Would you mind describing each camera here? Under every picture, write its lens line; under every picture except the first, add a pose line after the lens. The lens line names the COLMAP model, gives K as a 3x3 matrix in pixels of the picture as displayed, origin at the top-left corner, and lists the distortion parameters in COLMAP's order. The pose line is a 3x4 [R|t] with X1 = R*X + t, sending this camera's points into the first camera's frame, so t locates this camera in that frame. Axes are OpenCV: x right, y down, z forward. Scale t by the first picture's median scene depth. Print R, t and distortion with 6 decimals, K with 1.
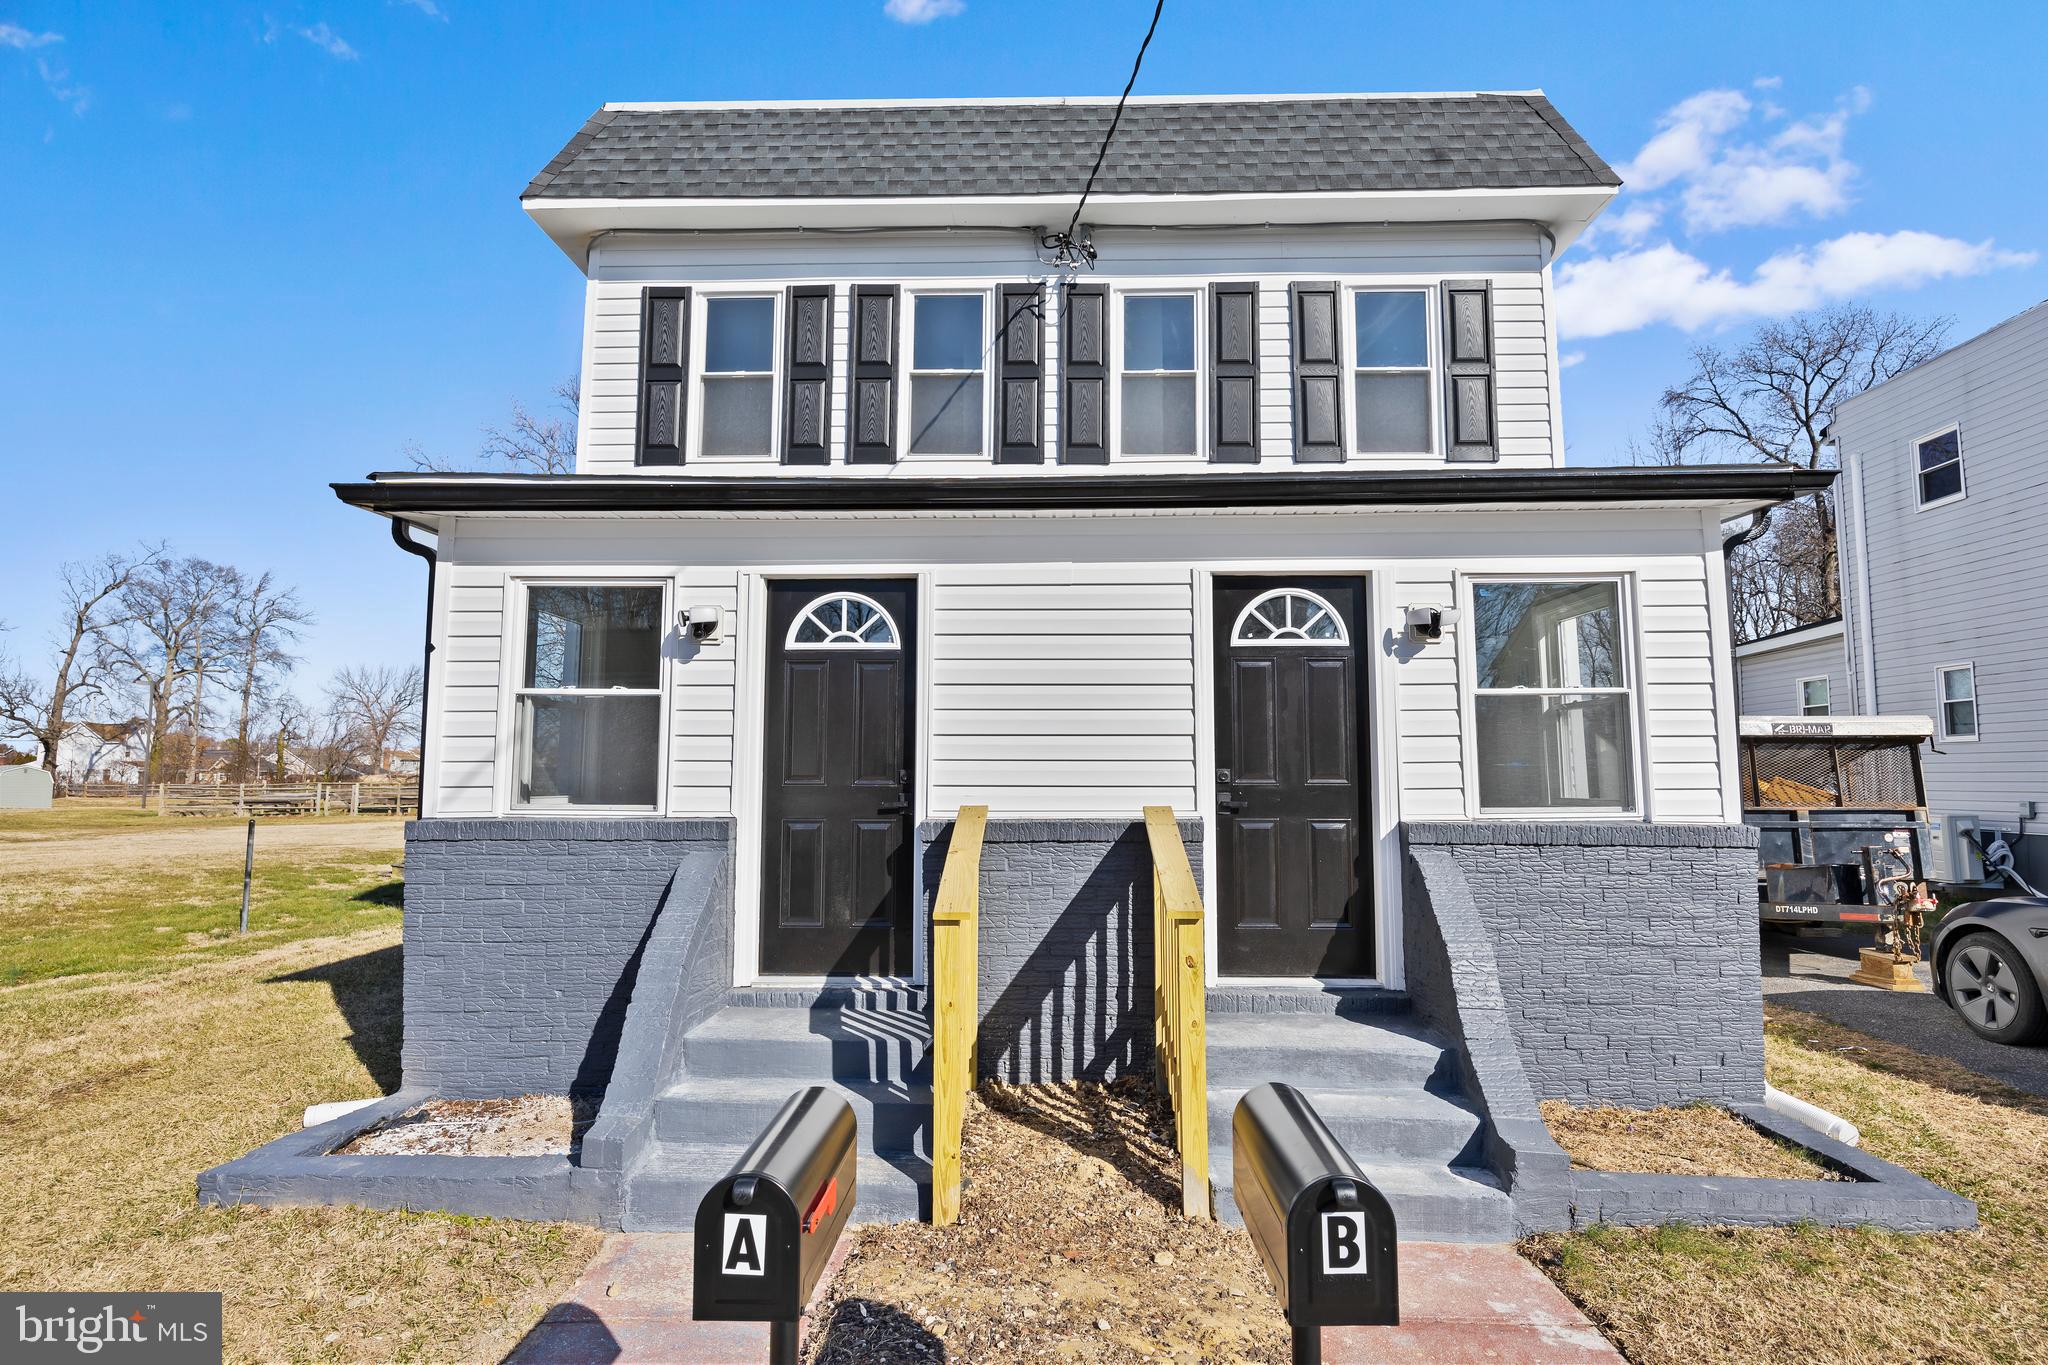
lens RADIAL K [[1067.3, 0, 1031.9], [0, 1067.3, 679.9], [0, 0, 1]] dist [-0.006706, -0.000300]
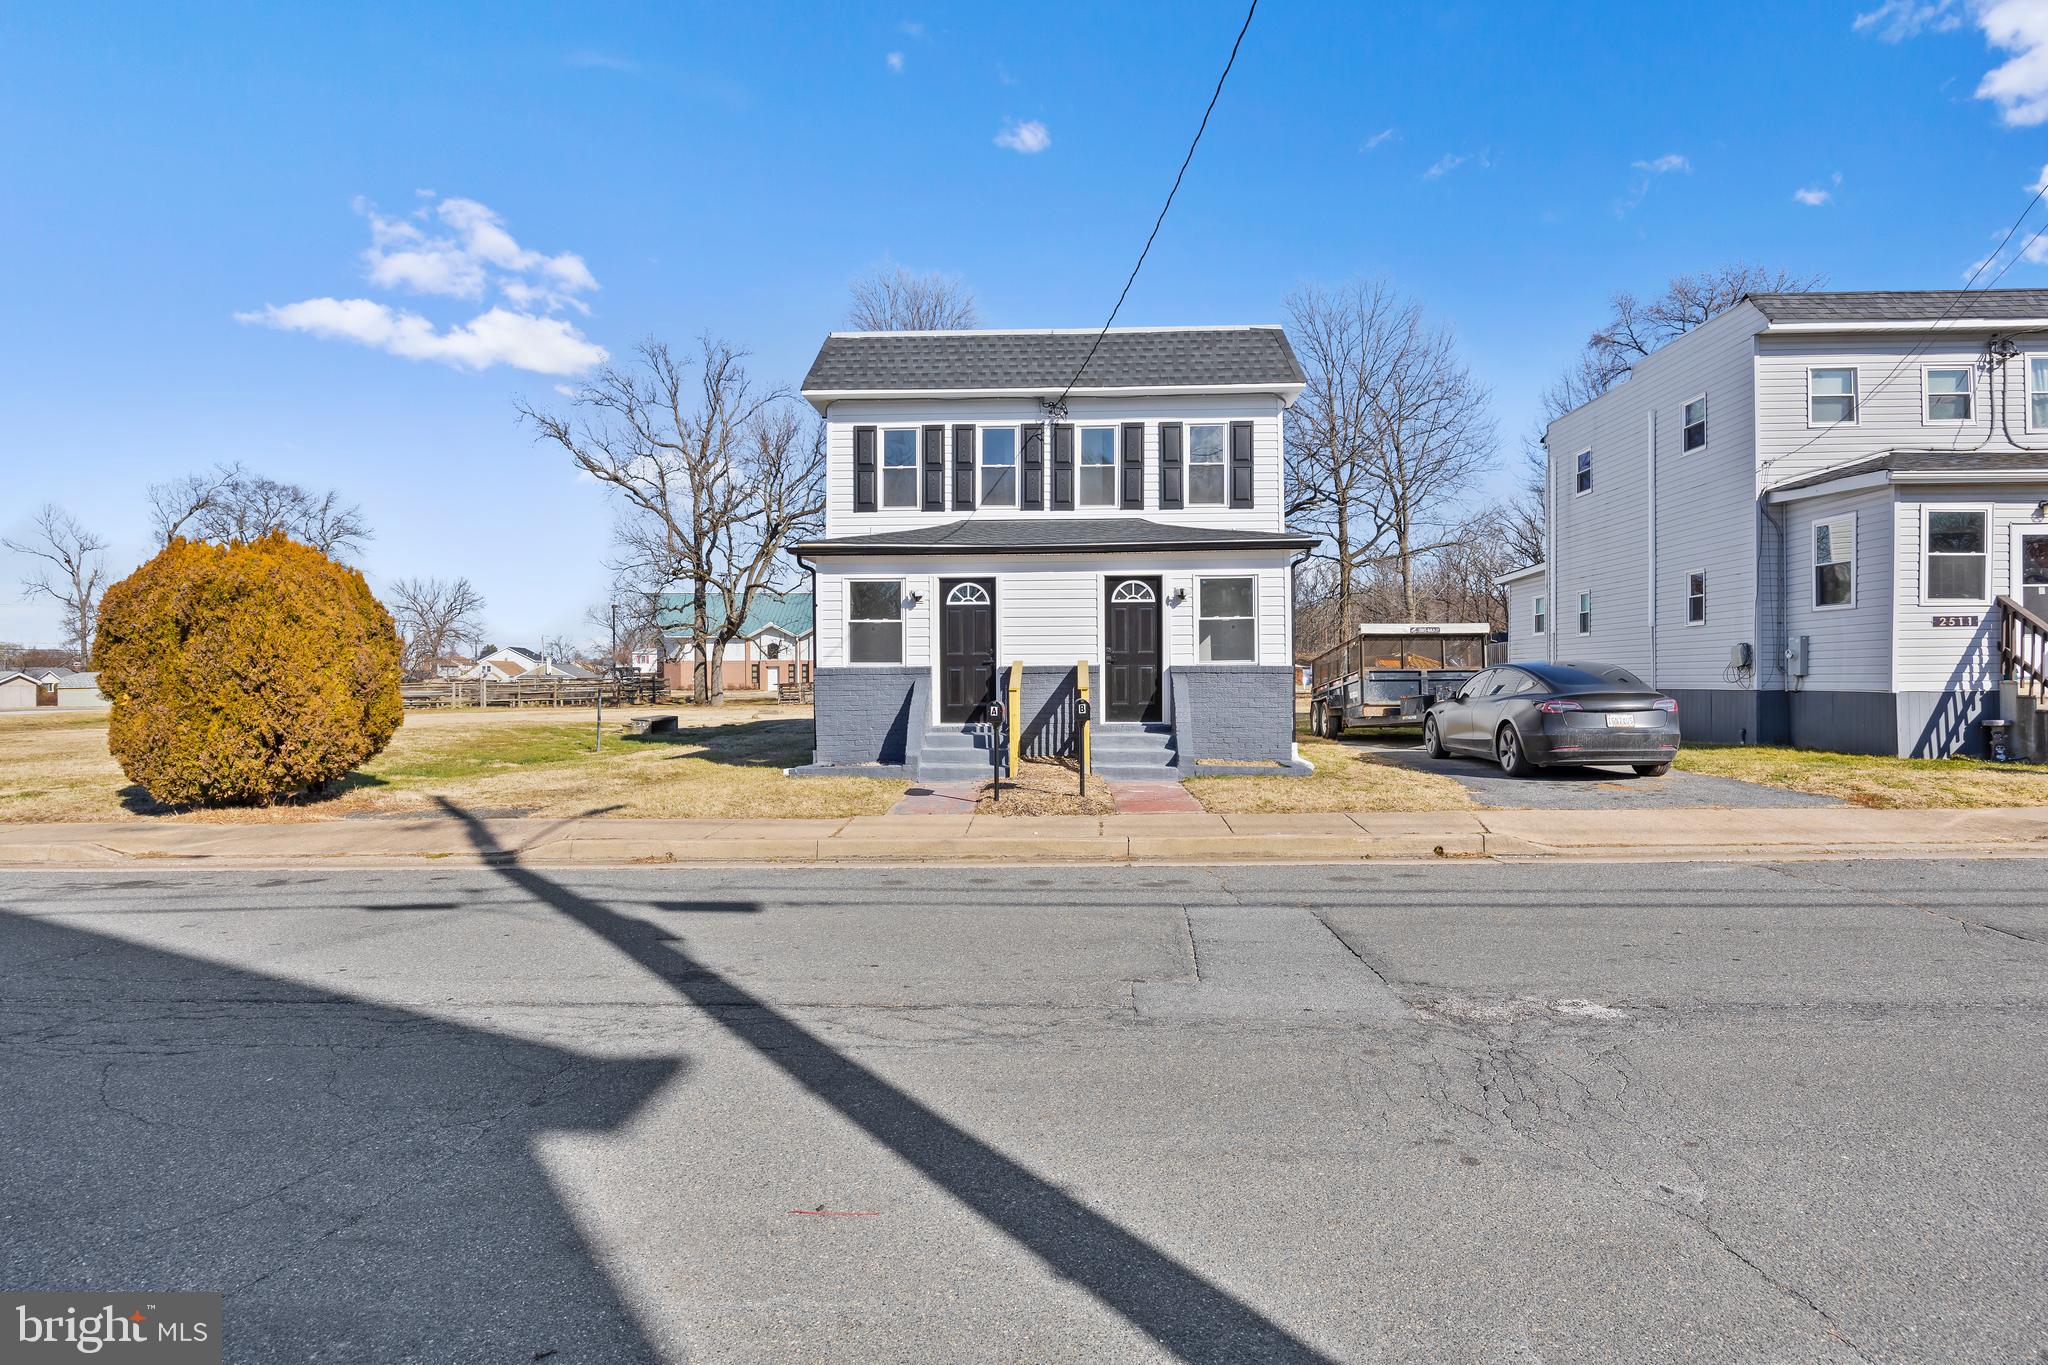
lens RADIAL K [[1067.3, 0, 1031.9], [0, 1067.3, 679.9], [0, 0, 1]] dist [-0.006706, -0.000300]
pose [[0.999898, -0.006832, -0.012513, 0.016331], [0.007944, 0.995814, 0.091054, -0.081466], [0.011838, -0.091145, 0.995767, -1.668271]]
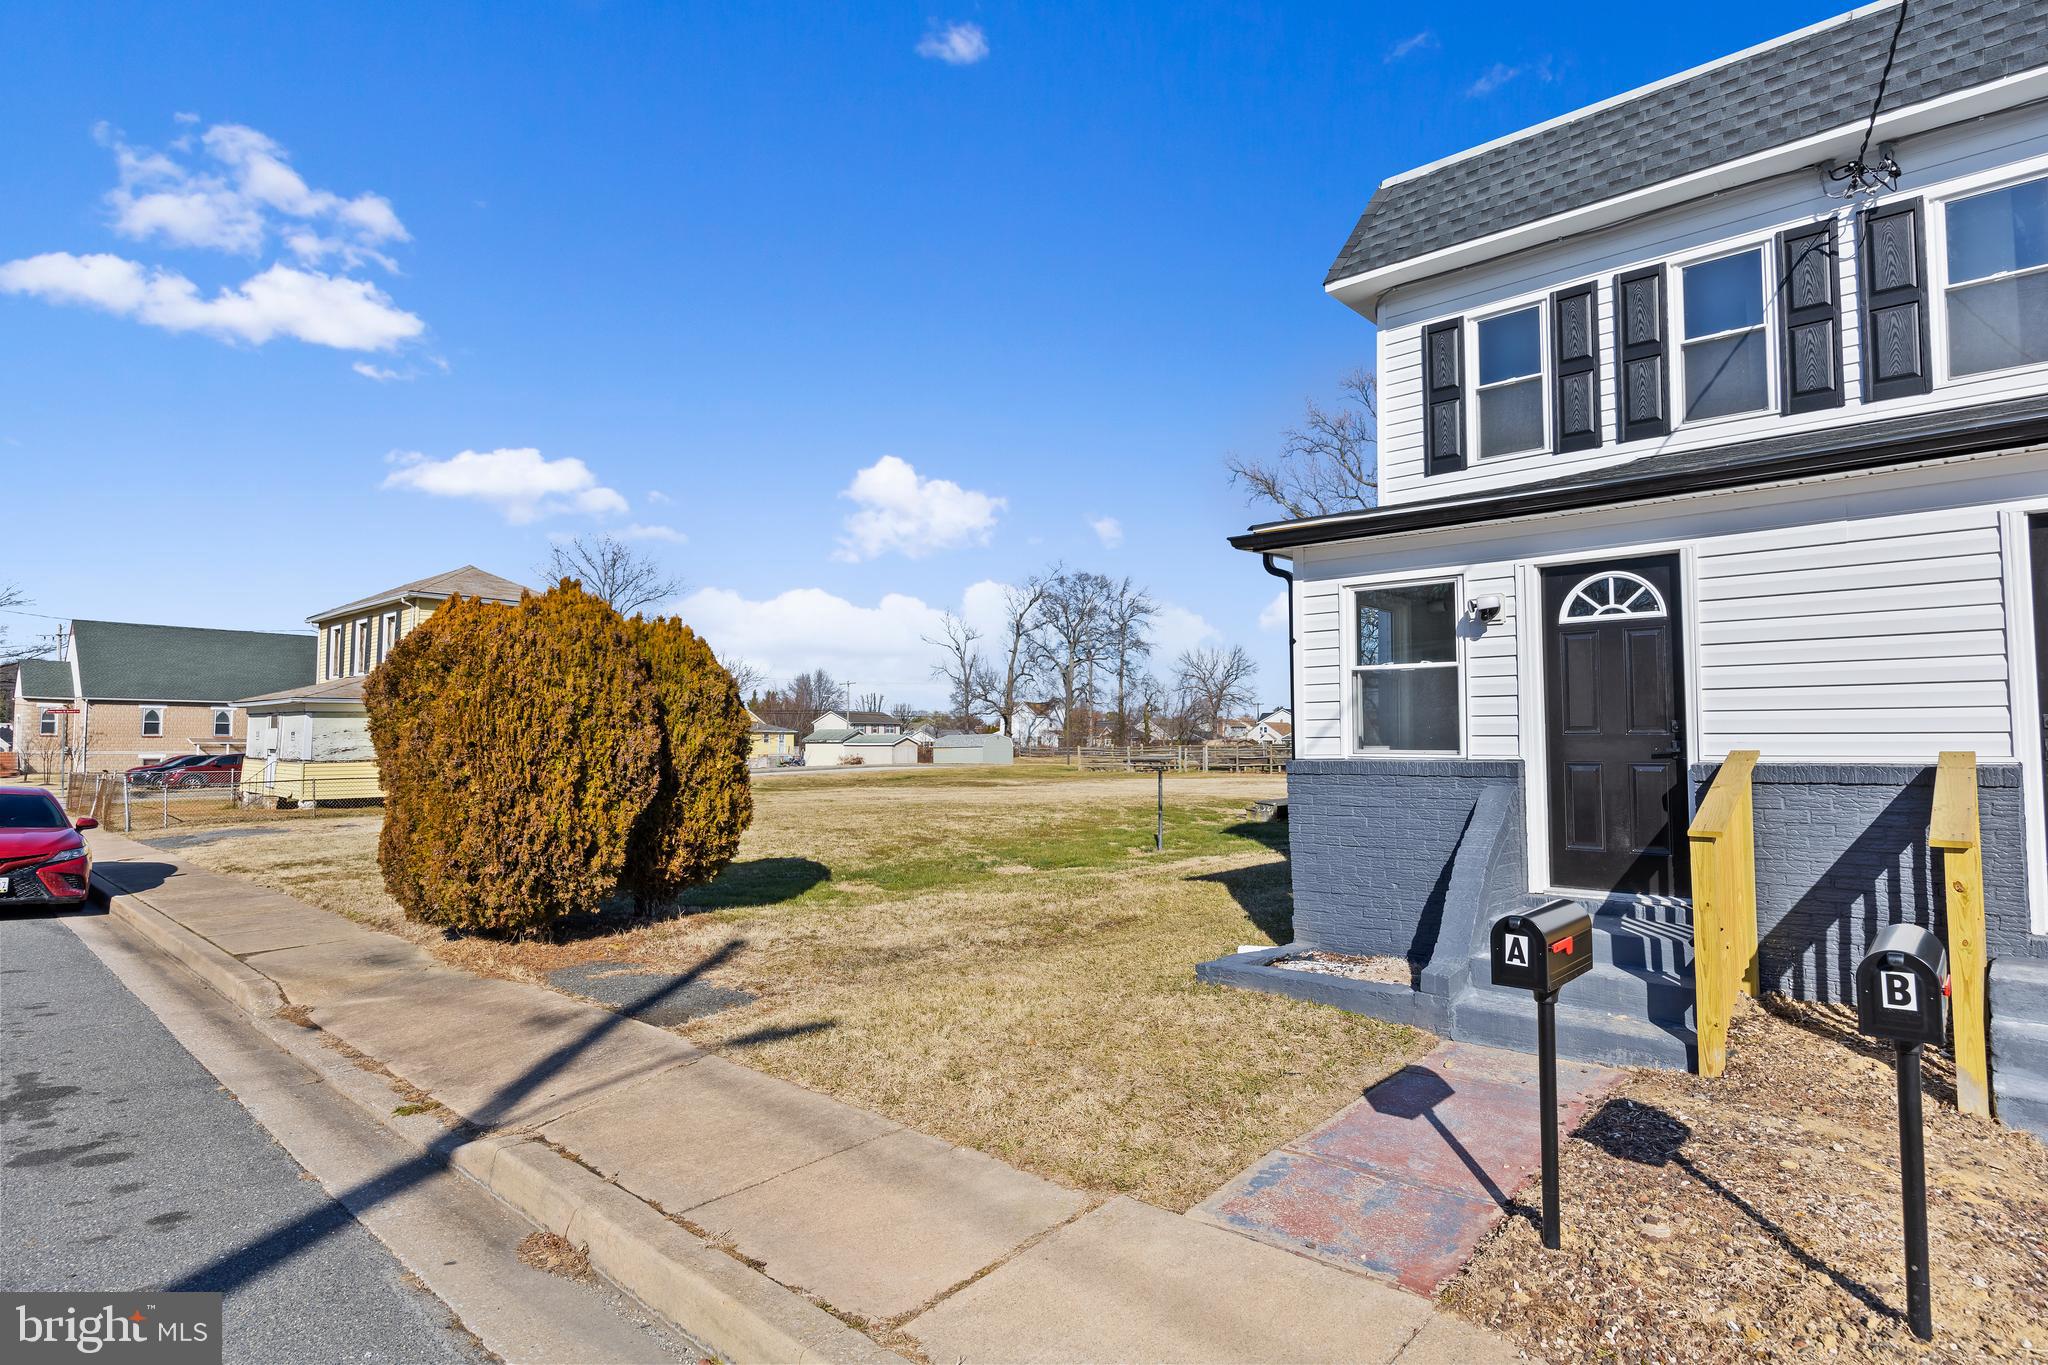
lens RADIAL K [[1067.3, 0, 1031.9], [0, 1067.3, 679.9], [0, 0, 1]] dist [-0.006706, -0.000300]
pose [[0.753877, -0.040718, -0.655752, 0.109322], [0.062431, 0.998001, 0.009802, -0.013889], [0.654042, -0.048329, 0.754913, -0.313418]]
